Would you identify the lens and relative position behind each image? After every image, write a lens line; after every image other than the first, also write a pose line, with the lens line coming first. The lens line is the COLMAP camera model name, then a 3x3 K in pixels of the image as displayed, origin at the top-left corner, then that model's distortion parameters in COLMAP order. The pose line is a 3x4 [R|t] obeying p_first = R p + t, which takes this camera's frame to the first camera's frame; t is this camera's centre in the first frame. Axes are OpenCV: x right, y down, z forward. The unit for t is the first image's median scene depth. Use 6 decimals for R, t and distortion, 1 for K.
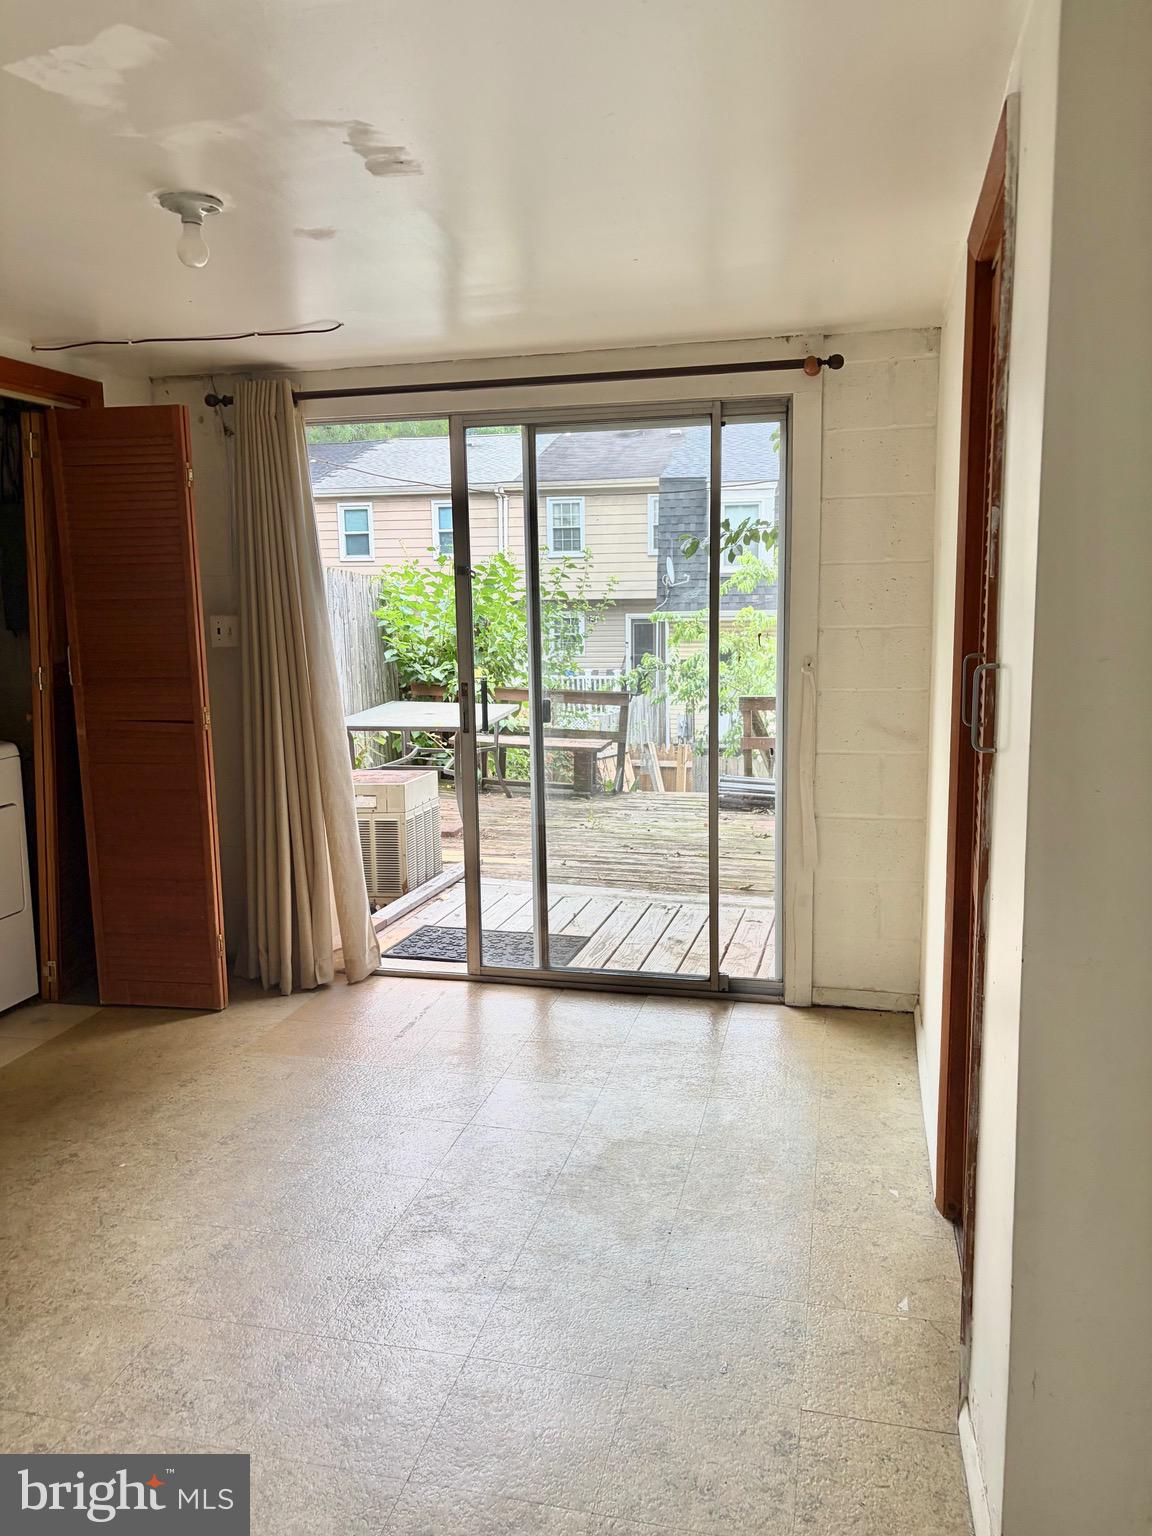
lens RADIAL K [[1176.8, 0, 587.7], [0, 1176.8, 769.3], [0, 0, 1]] dist [0.033416, 0.002106]
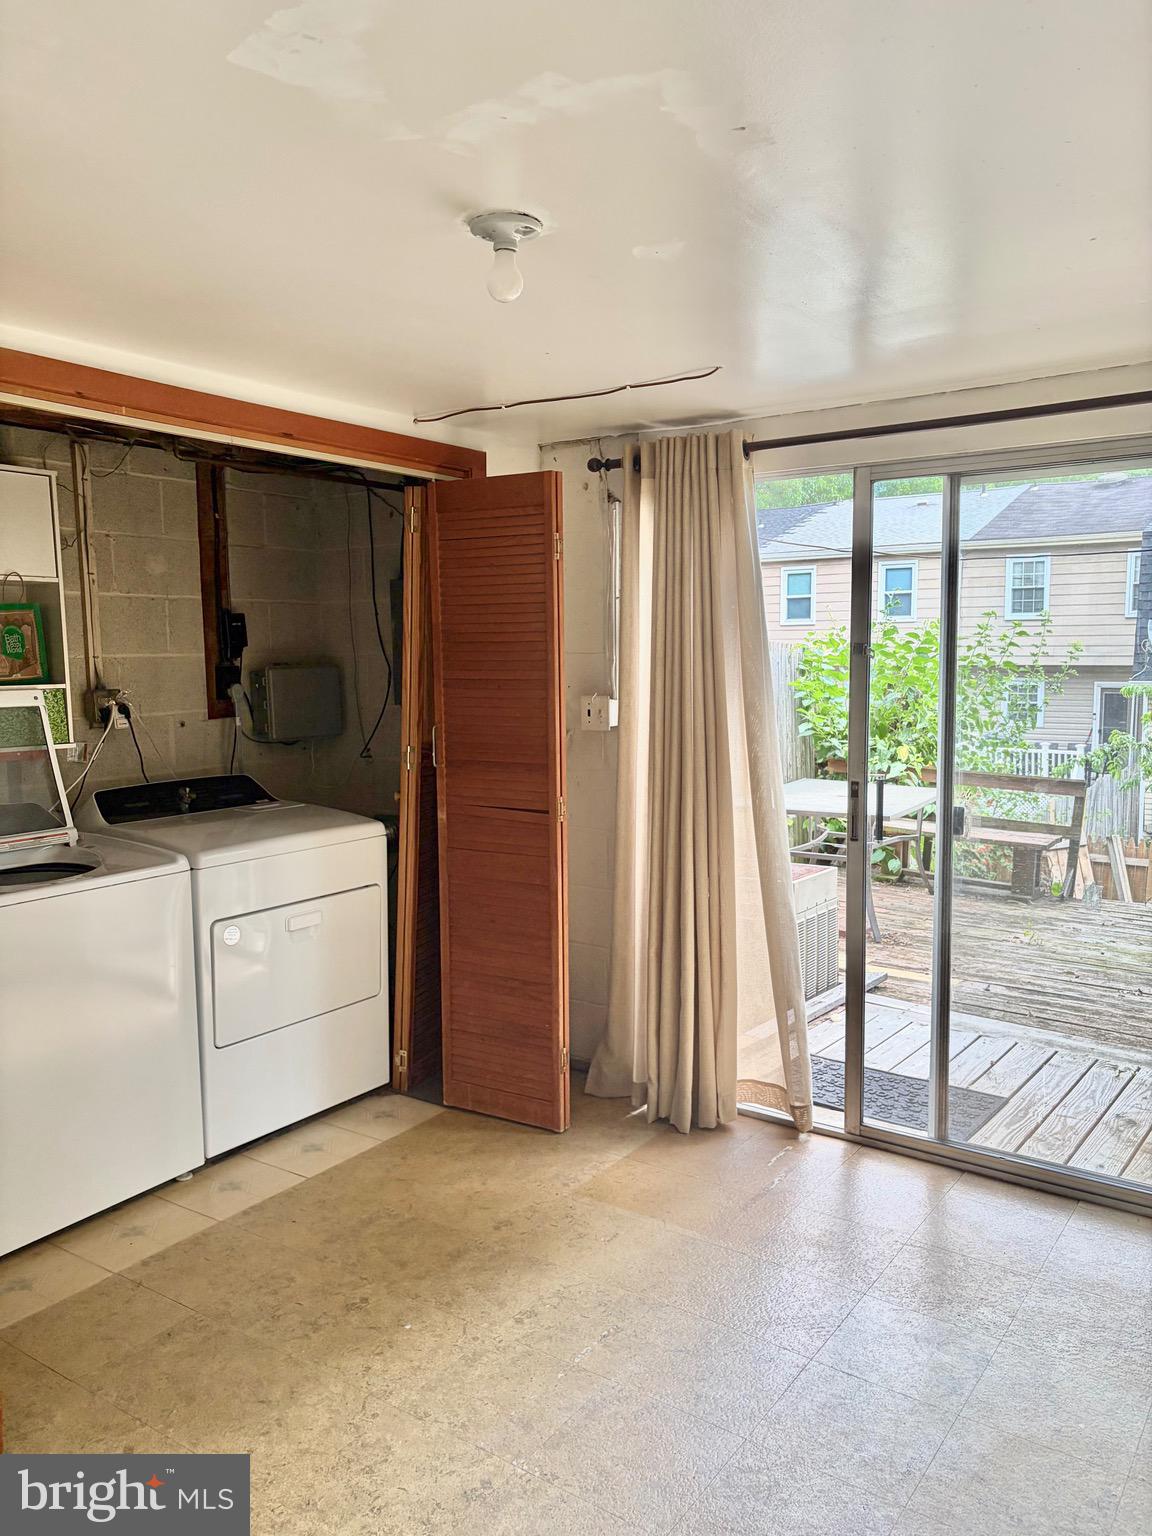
lens RADIAL K [[1186.7, 0, 574.8], [0, 1186.7, 761.8], [0, 0, 1]] dist [0.057086, -0.080183]
pose [[0.928771, 0.042629, -0.368194, 0.017966], [-0.064162, 0.996859, -0.046434, -0.029640], [0.365058, 0.066751, 0.928589, 0.120891]]
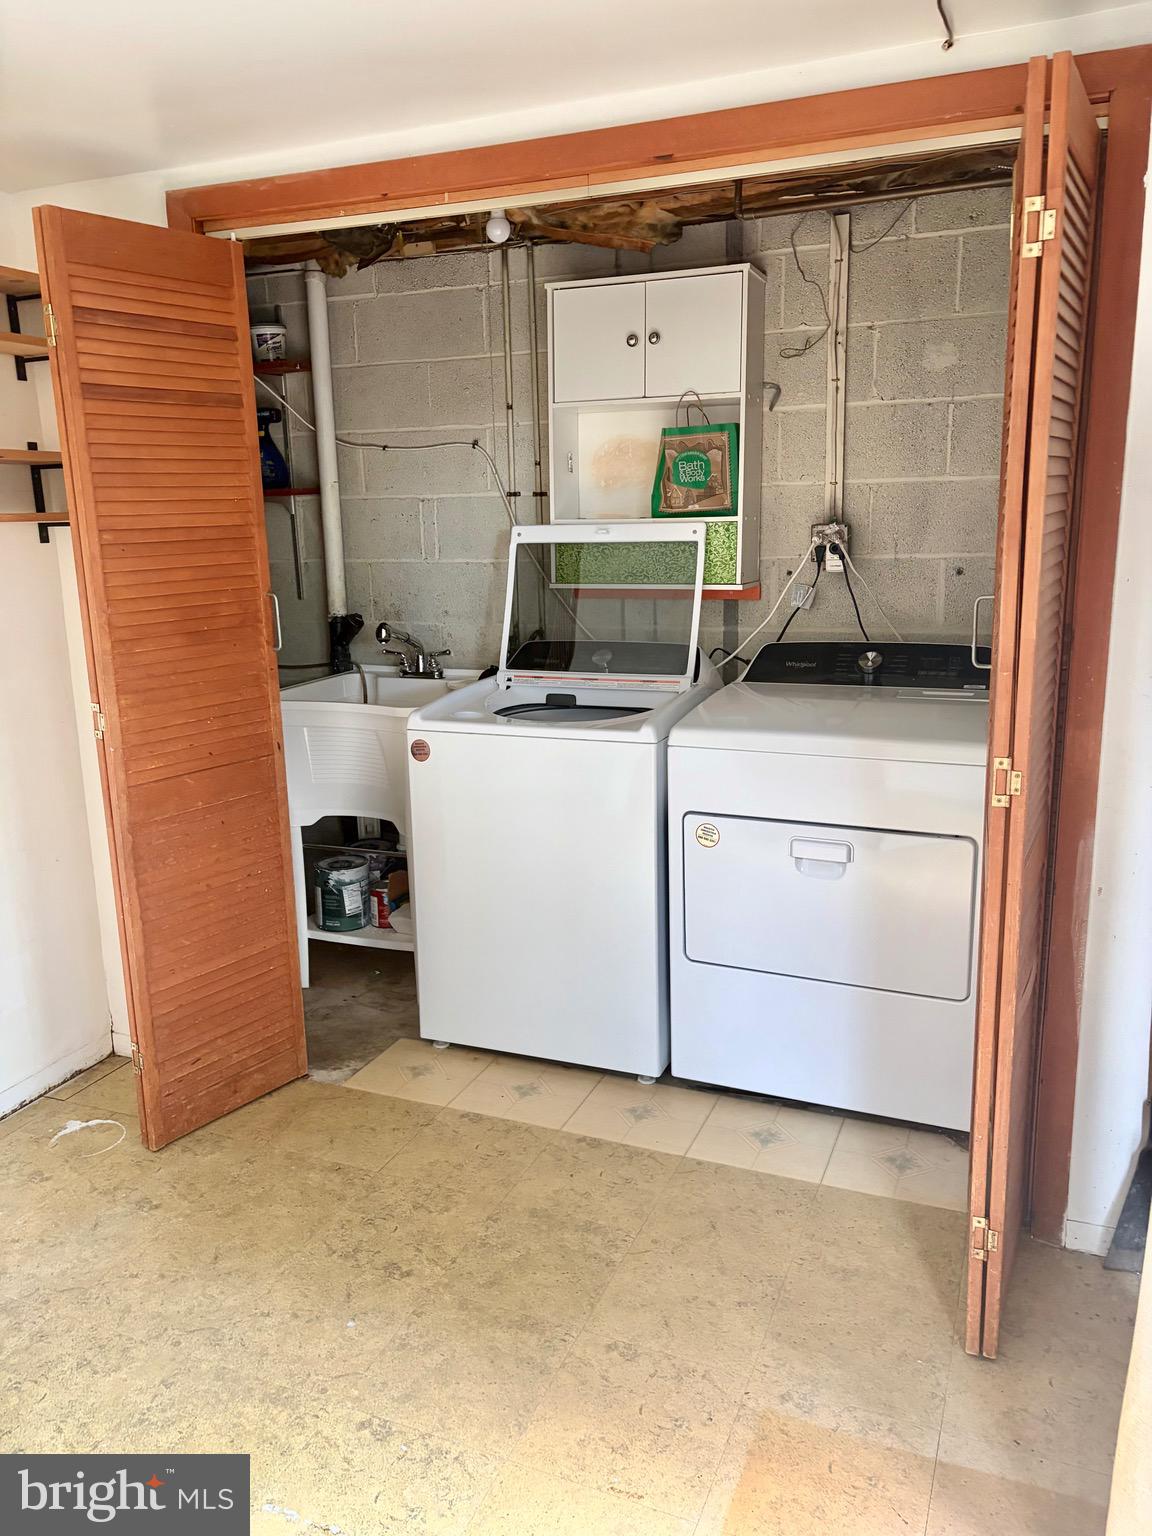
lens RADIAL K [[1168.7, 0, 577.1], [0, 1168.7, 764.5], [0, 0, 1]] dist [0.051725, -0.061685]
pose [[-0.175571, 0.231010, -0.956979, 0.112960], [-0.130836, 0.957981, 0.255255, -0.114453], [0.975734, 0.170023, -0.137969, 0.718890]]
